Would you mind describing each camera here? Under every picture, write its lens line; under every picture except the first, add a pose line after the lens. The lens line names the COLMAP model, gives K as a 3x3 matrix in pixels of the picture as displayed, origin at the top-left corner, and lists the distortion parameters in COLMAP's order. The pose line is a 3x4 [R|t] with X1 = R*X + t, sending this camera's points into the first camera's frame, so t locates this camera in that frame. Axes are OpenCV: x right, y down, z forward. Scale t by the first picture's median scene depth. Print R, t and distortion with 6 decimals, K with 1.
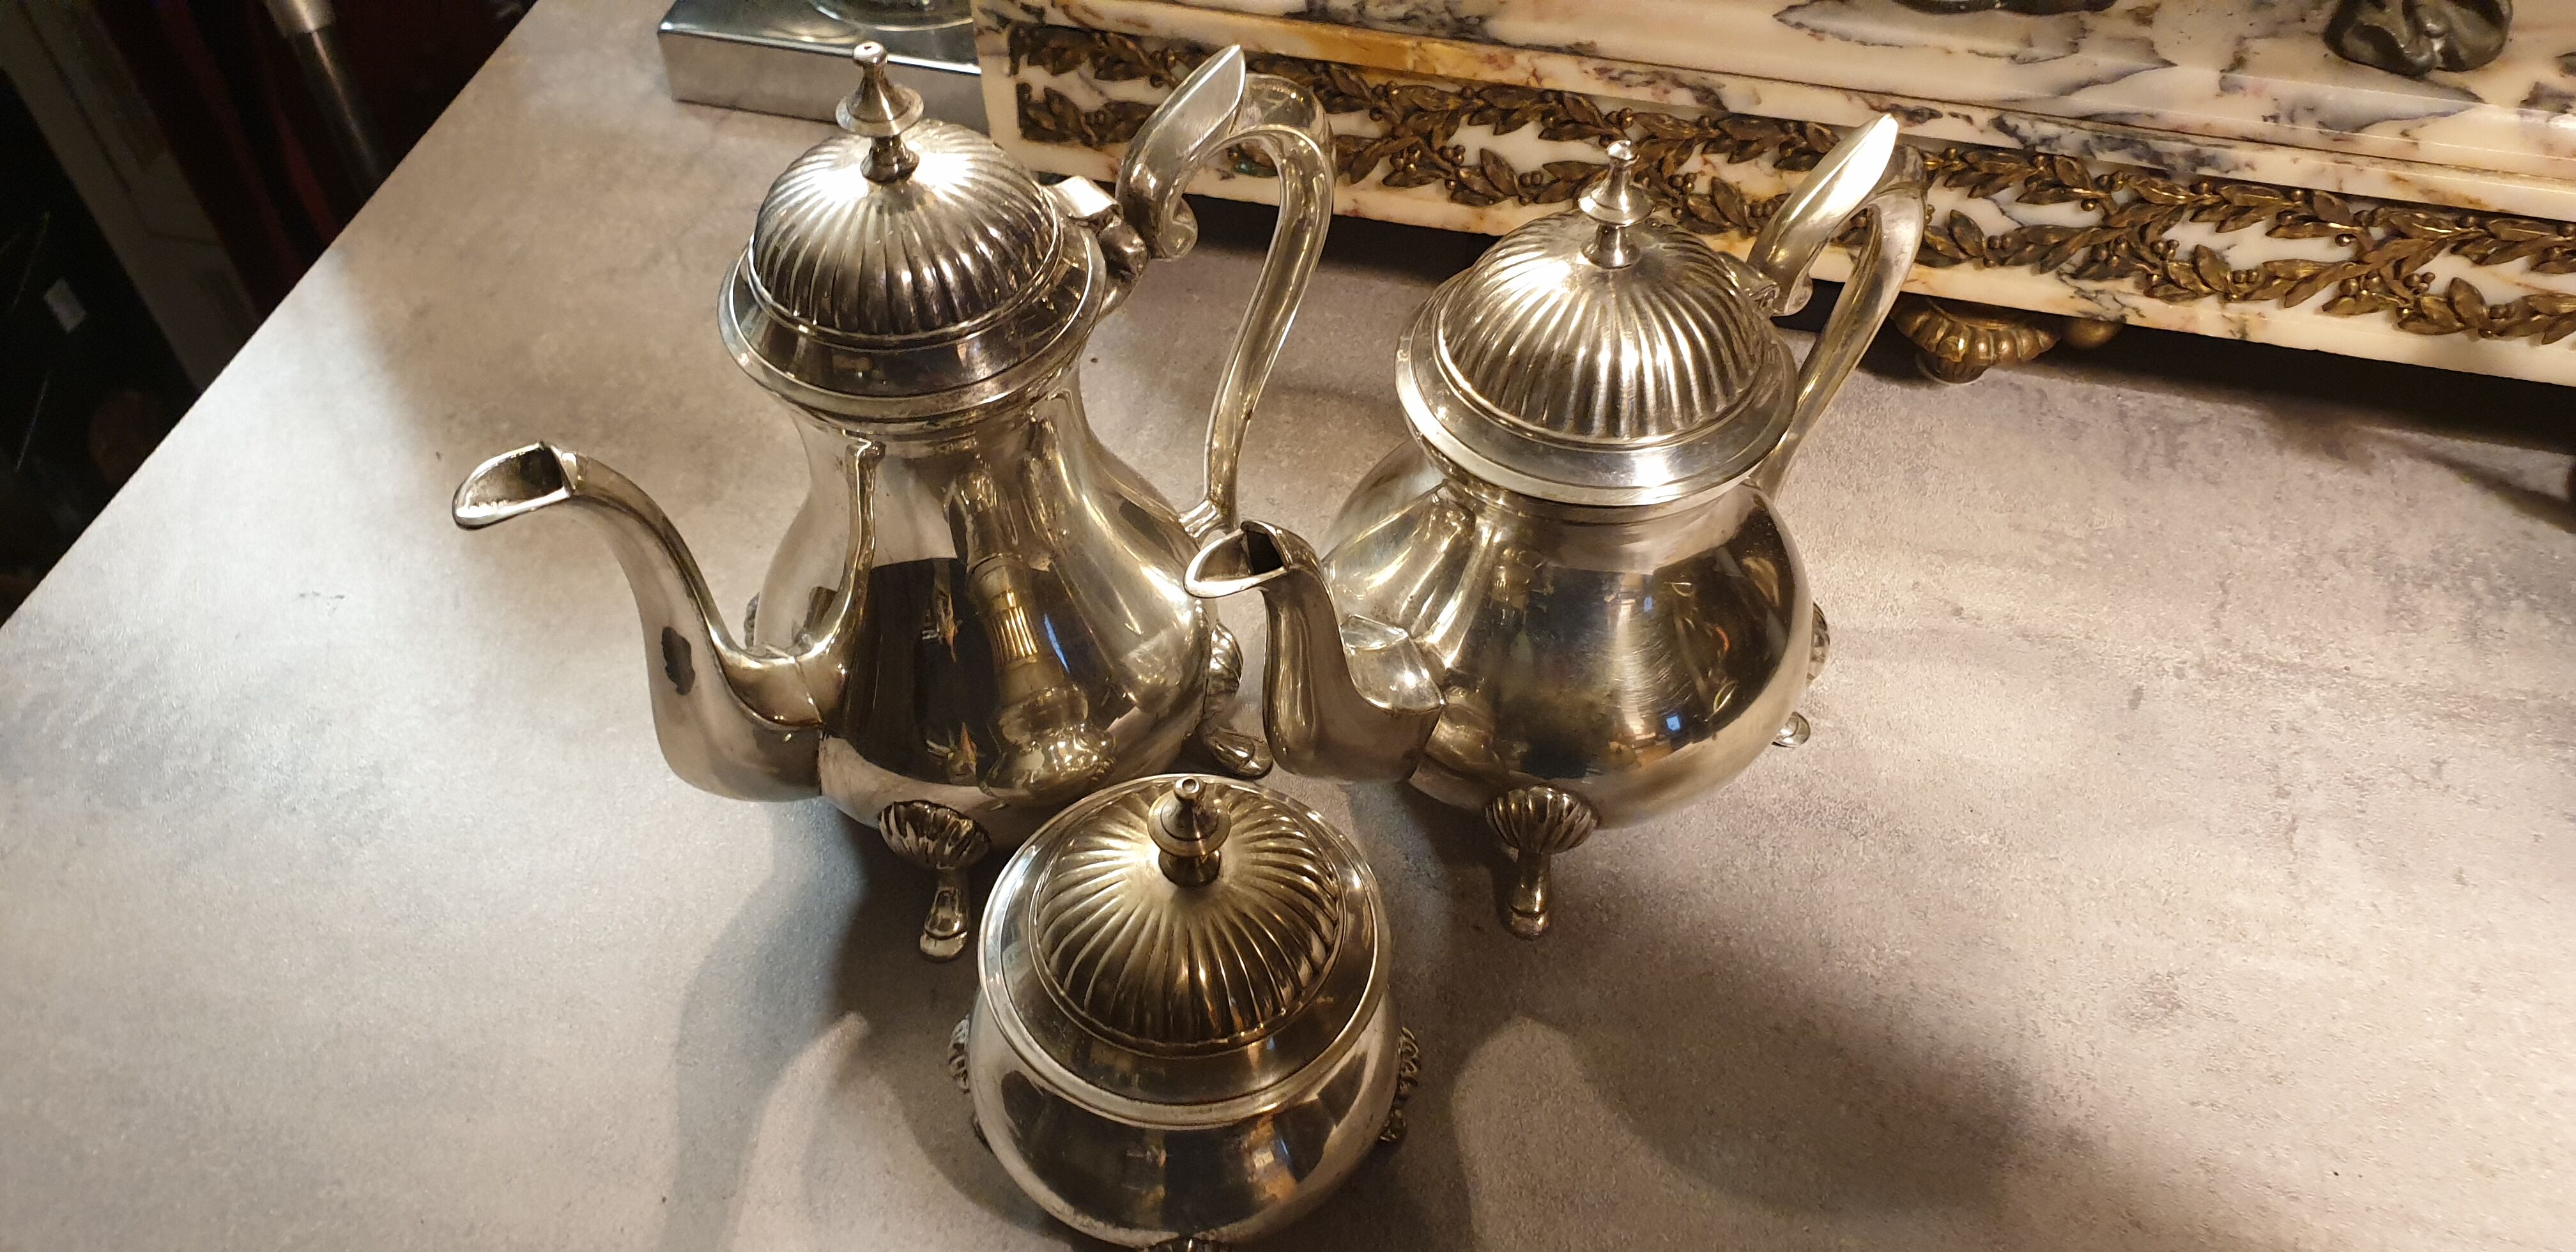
lens RADIAL K [[2131.4, 0, 1228.0], [0, 2131.4, 619.6], [0, 0, 1]] dist [0.048210, 0.005826]
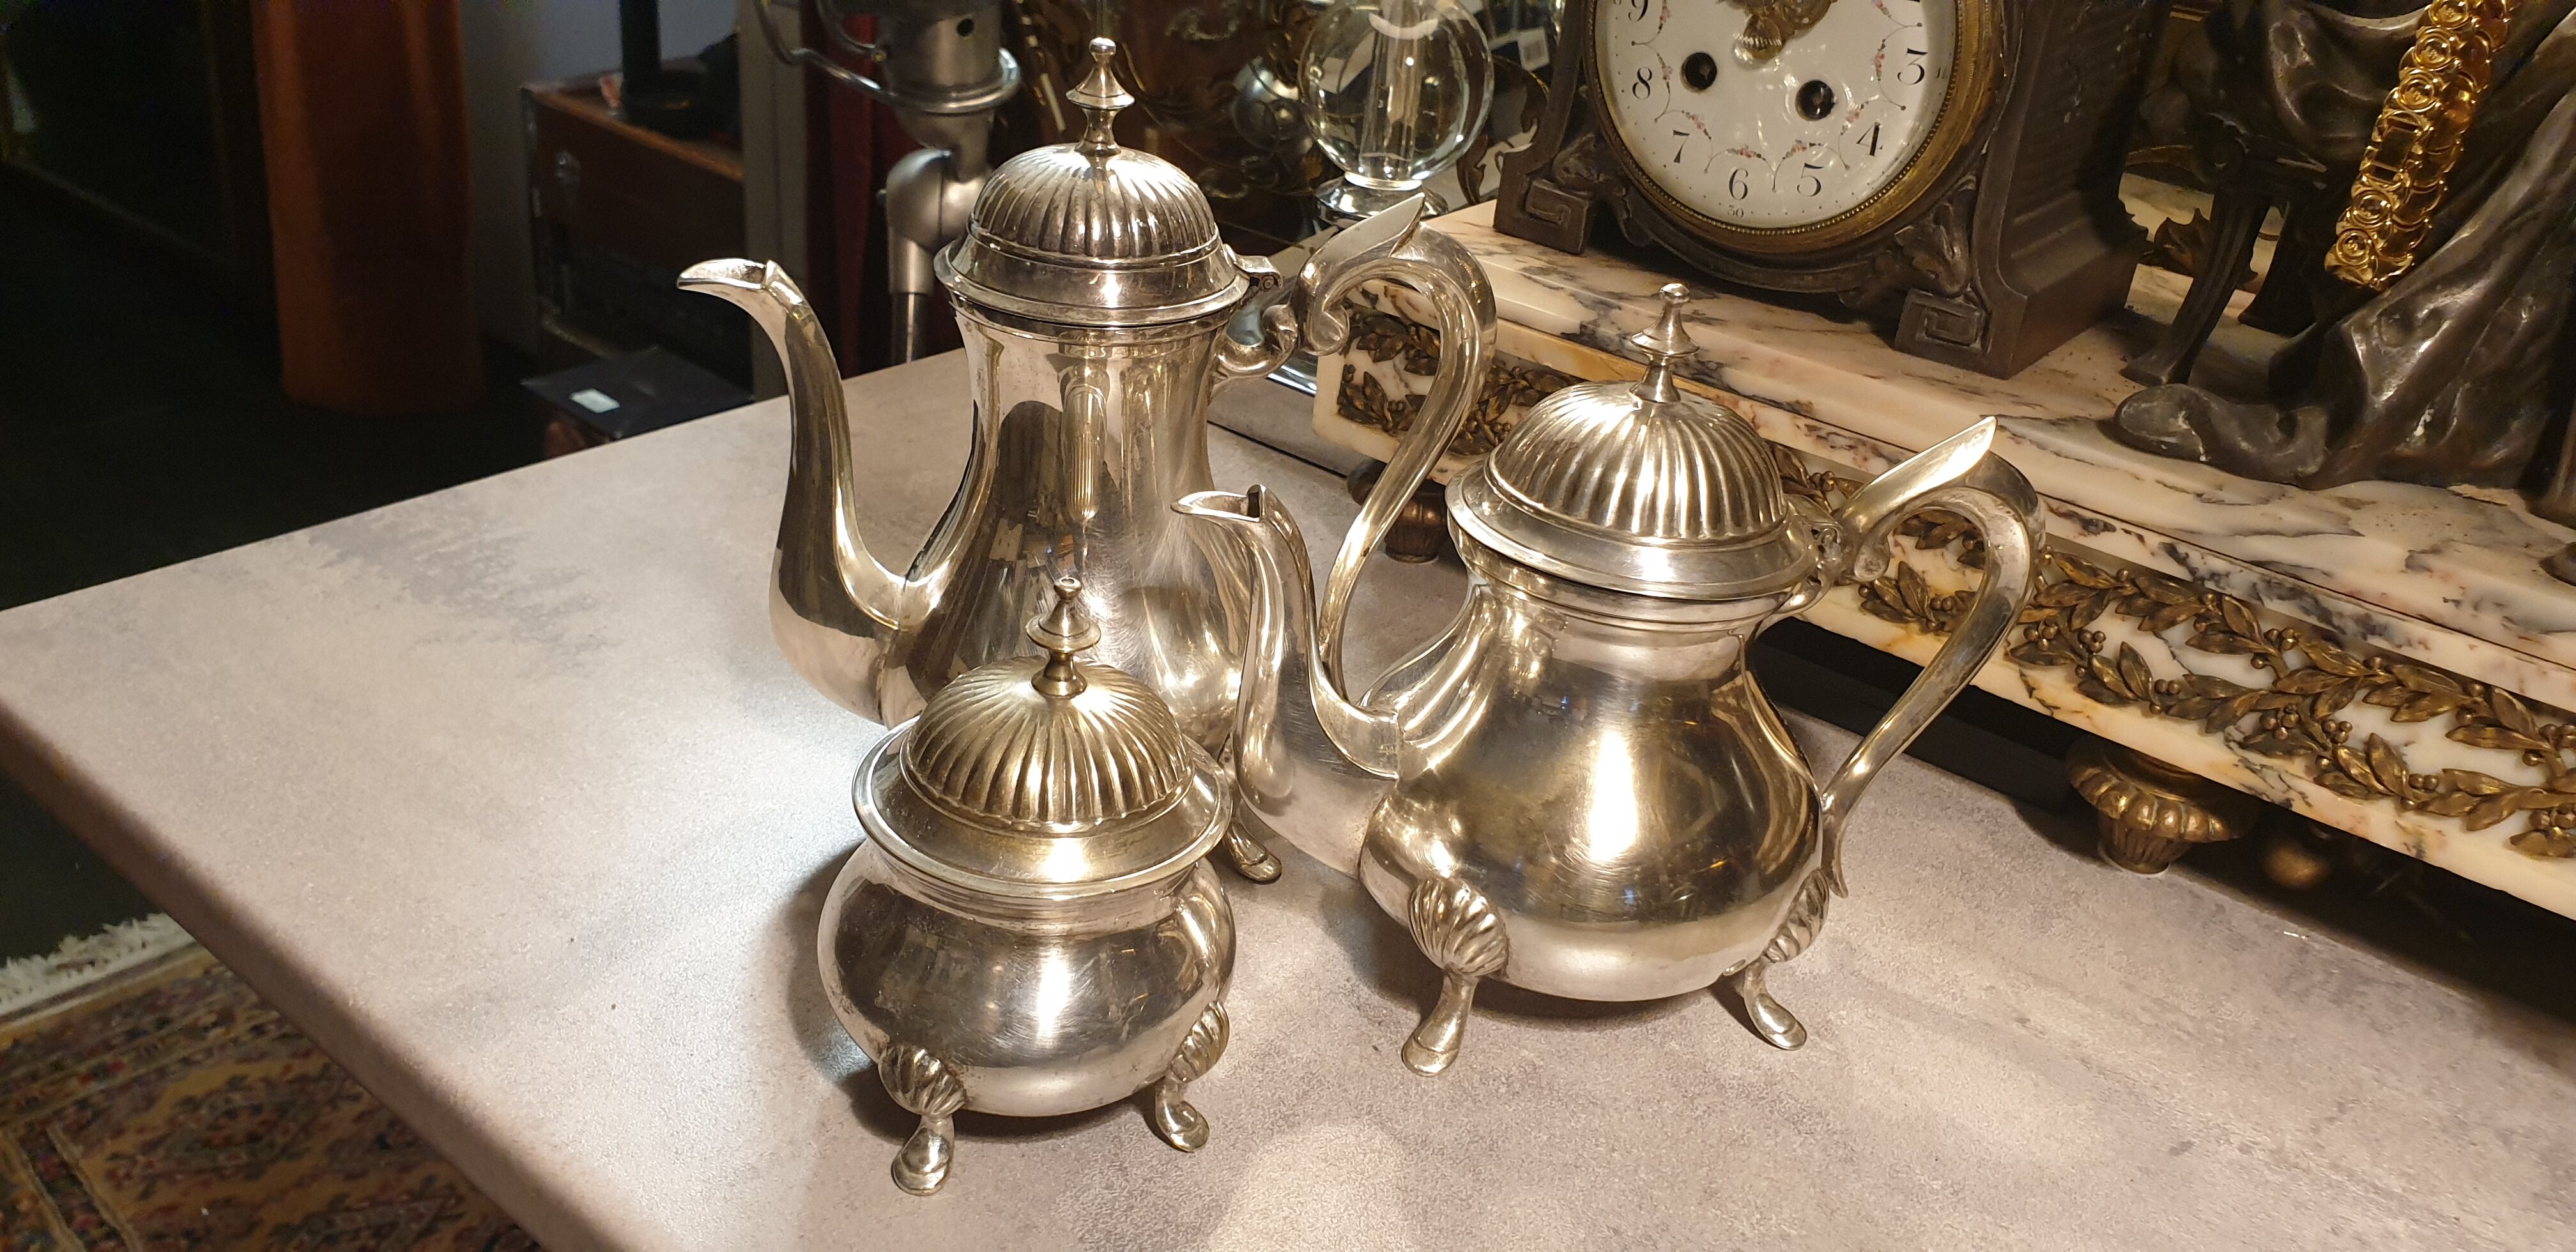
lens RADIAL K [[2072.1, 0, 1151.8], [0, 2072.1, 625.3], [0, 0, 1]] dist [-0.068725, 0.110852]
pose [[0.876738, 0.280270, -0.390869, 0.316517], [-0.412096, 0.856783, -0.310000, 0.289962], [0.248006, 0.432864, 0.866673, 0.055772]]
